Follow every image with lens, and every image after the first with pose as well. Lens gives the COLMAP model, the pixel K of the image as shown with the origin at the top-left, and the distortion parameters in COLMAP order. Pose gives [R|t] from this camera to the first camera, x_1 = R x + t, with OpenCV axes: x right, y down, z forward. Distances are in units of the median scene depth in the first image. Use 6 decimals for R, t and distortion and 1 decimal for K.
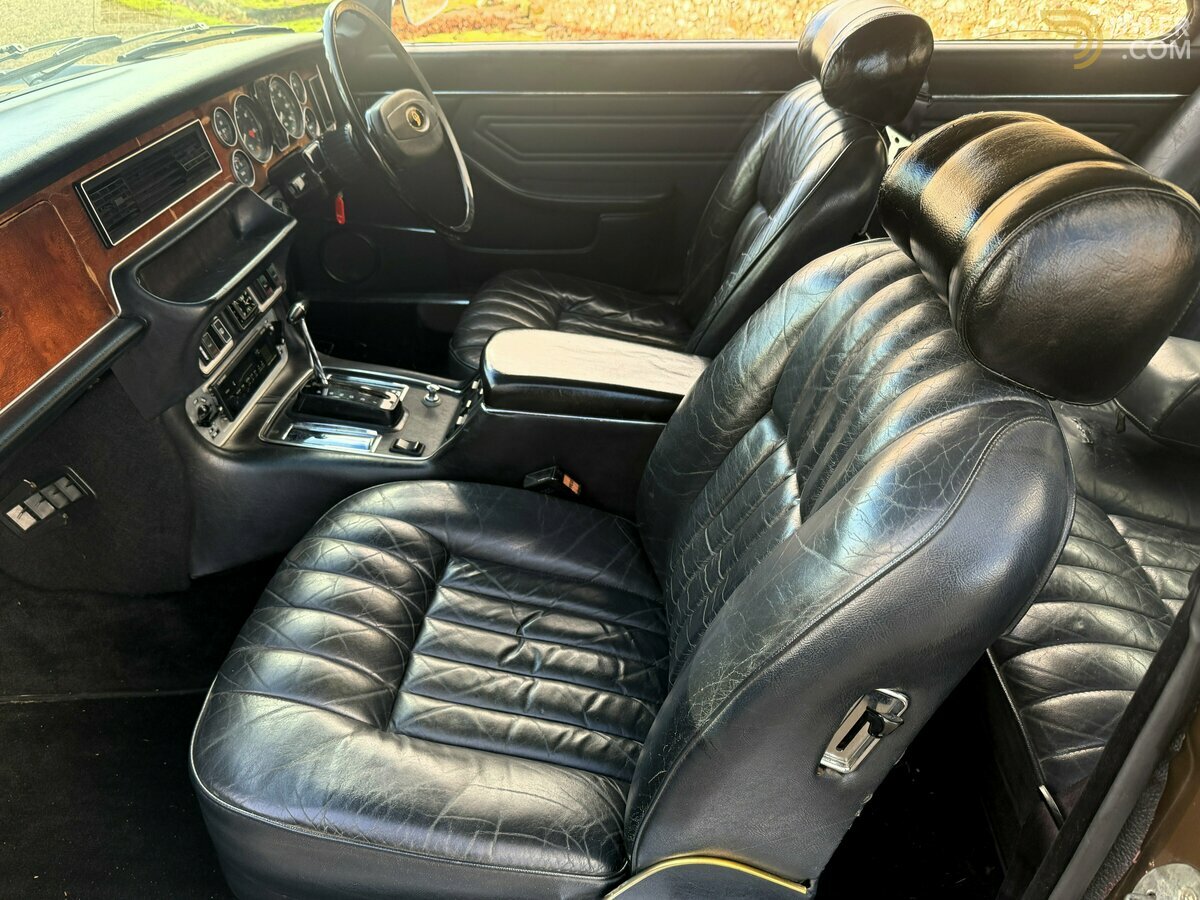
lens RADIAL K [[908.3, 0, 601.2], [0, 908.3, 404.9], [0, 0, 1]] dist [-0.035774, 0.005732]
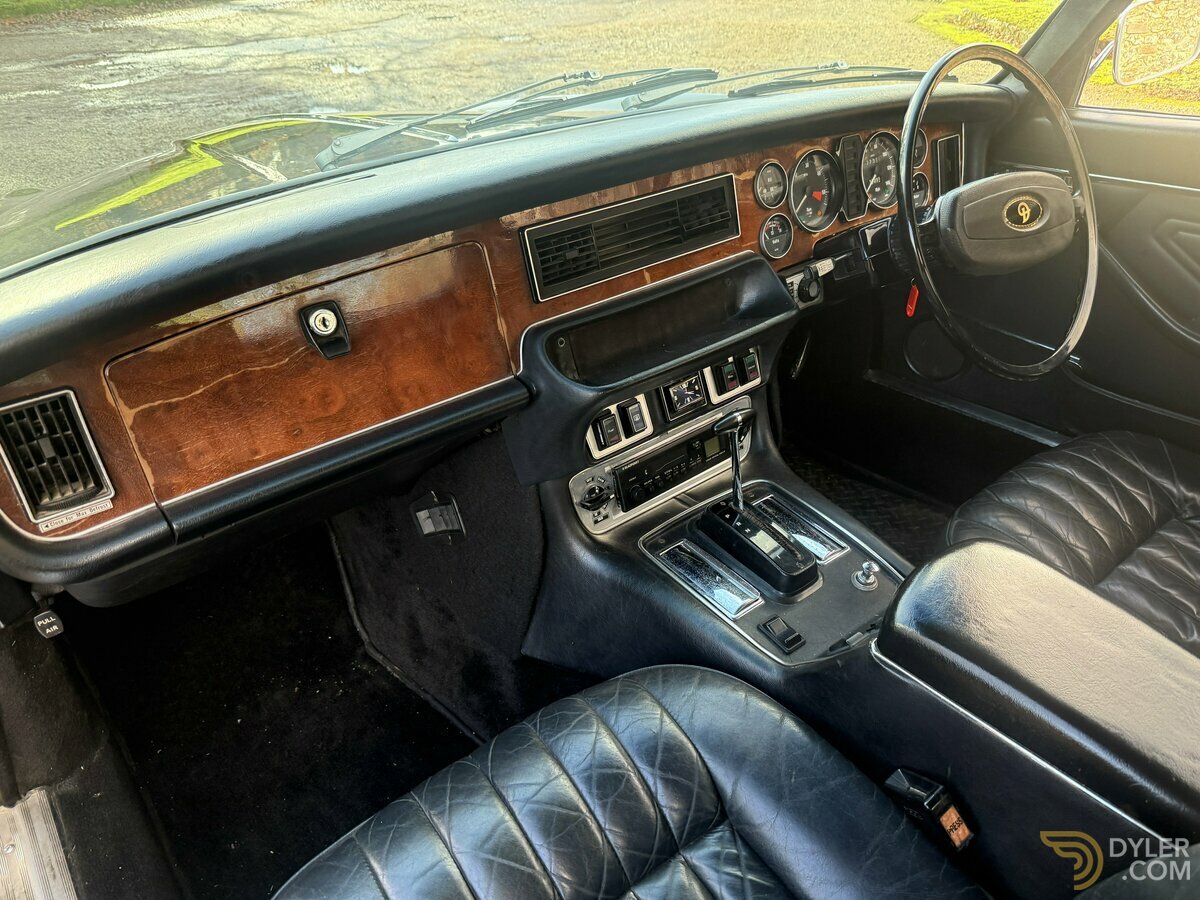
lens RADIAL K [[843.4, 0, 600.2], [0, 843.4, 424.7], [0, 0, 1]] dist [0.035410, -0.001079]
pose [[0.684023, 0.341104, -0.644795, 0.086153], [-0.337365, 0.931649, 0.134963, -0.170219], [0.646759, 0.125214, 0.752346, 0.350564]]
